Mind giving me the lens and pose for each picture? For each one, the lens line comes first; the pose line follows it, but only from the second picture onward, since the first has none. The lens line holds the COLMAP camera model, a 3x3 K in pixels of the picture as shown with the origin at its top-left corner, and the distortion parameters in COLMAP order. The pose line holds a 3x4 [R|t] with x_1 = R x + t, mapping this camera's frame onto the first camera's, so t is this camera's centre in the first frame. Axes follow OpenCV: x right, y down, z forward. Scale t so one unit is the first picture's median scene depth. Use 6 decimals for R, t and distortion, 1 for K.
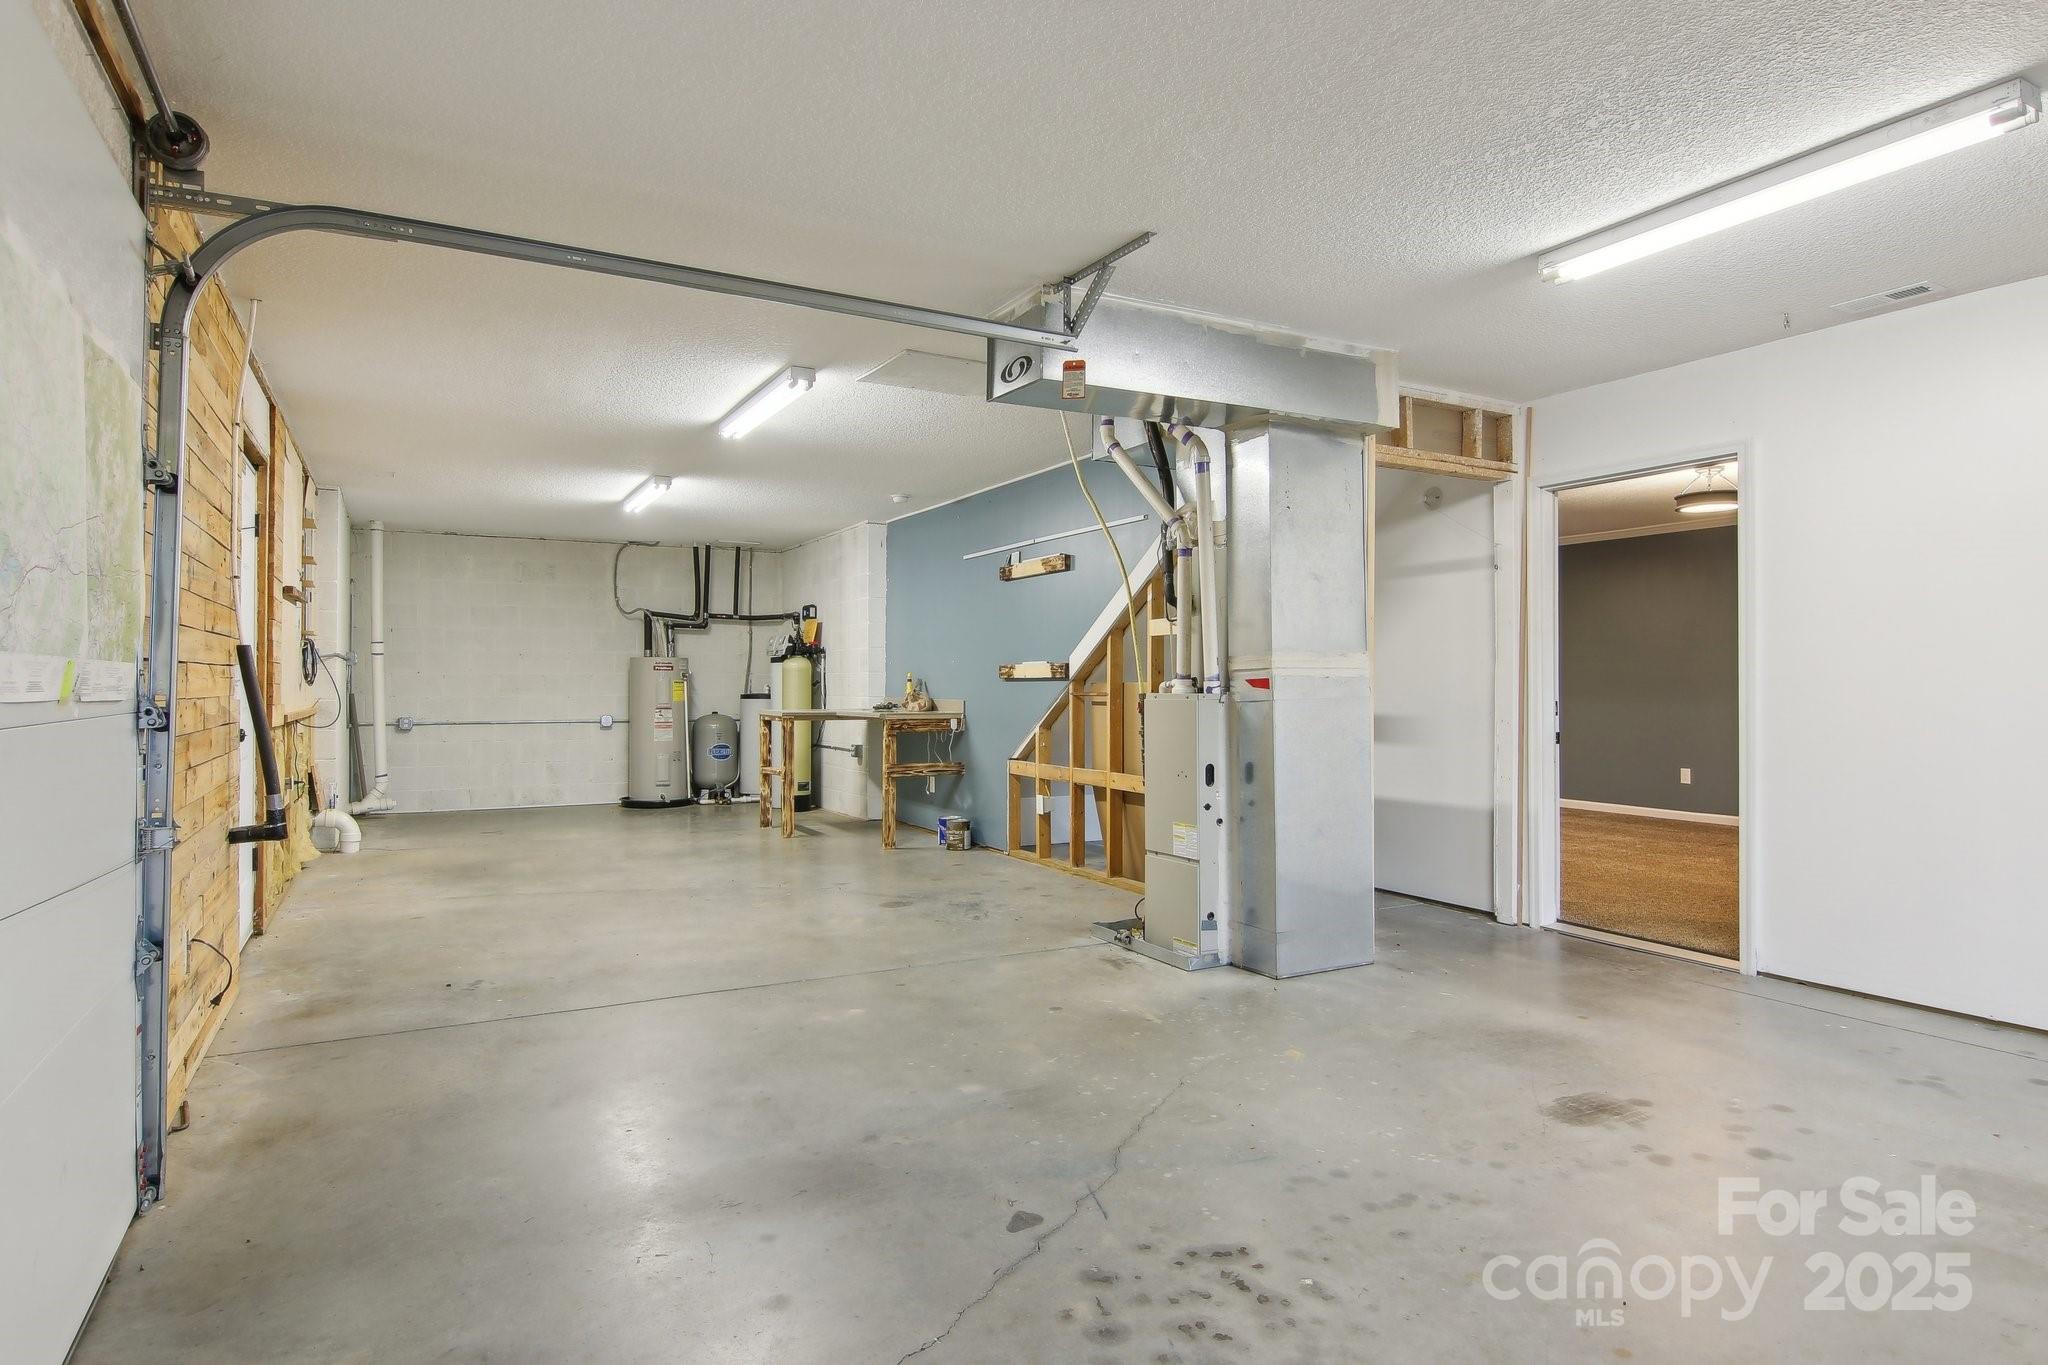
lens RADIAL K [[1148.3, 0, 1016.0], [0, 1148.3, 680.2], [0, 0, 1]] dist [0.001442, -0.013601]
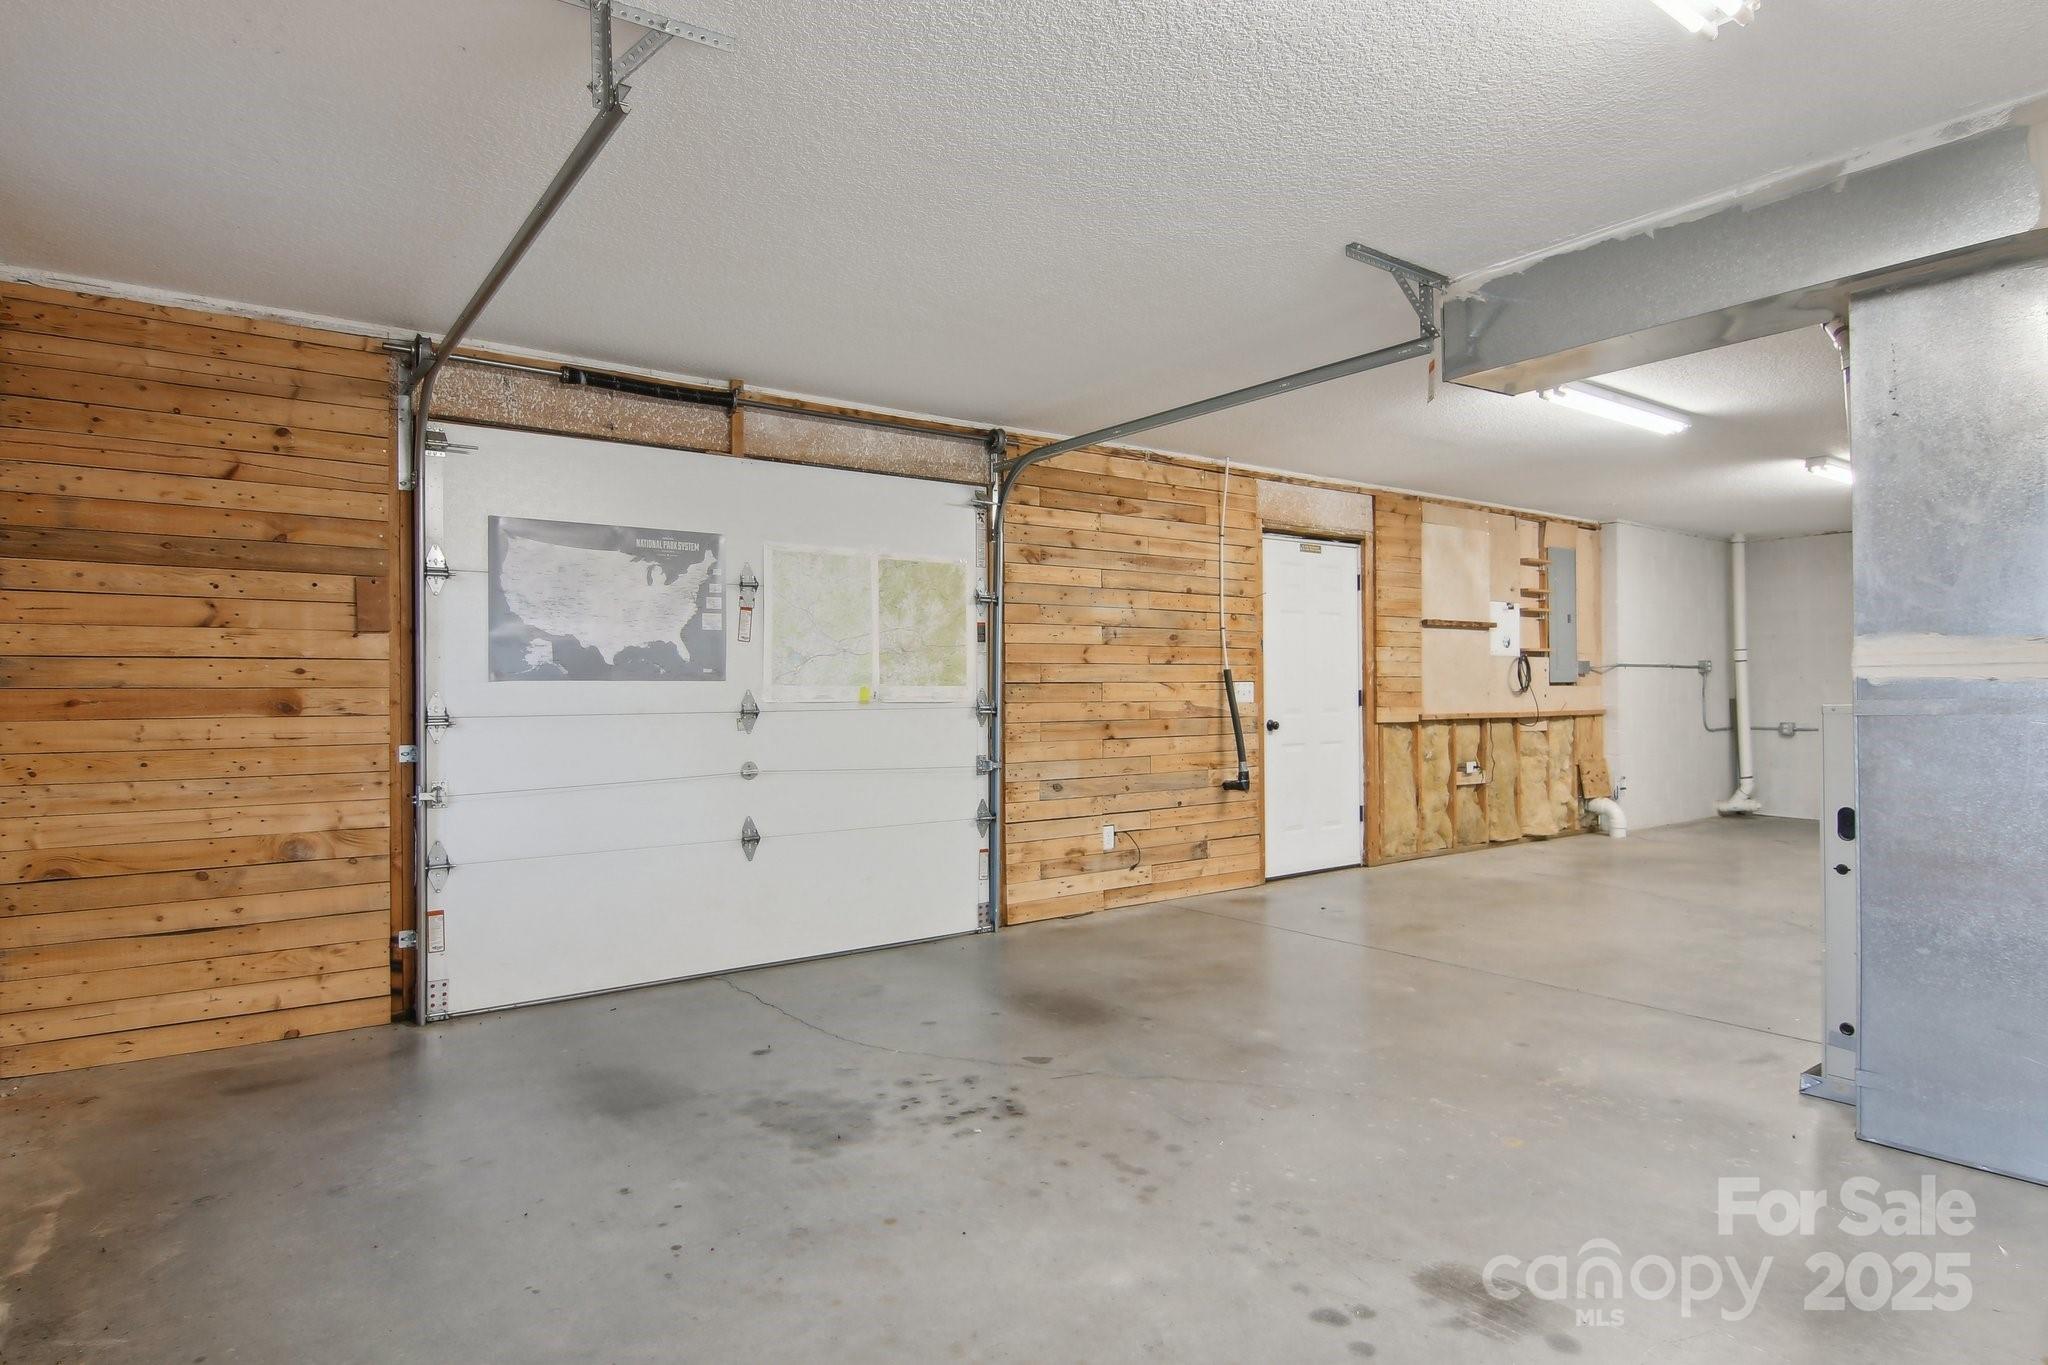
lens RADIAL K [[1148.3, 0, 1015.0], [0, 1148.3, 685.9], [0, 0, 1]] dist [0.001442, -0.013601]
pose [[0.126472, -0.006417, -0.991949, 1.271950], [0.008528, 0.999949, -0.005382, -0.000240], [0.991934, -0.007778, 0.126520, 0.683606]]
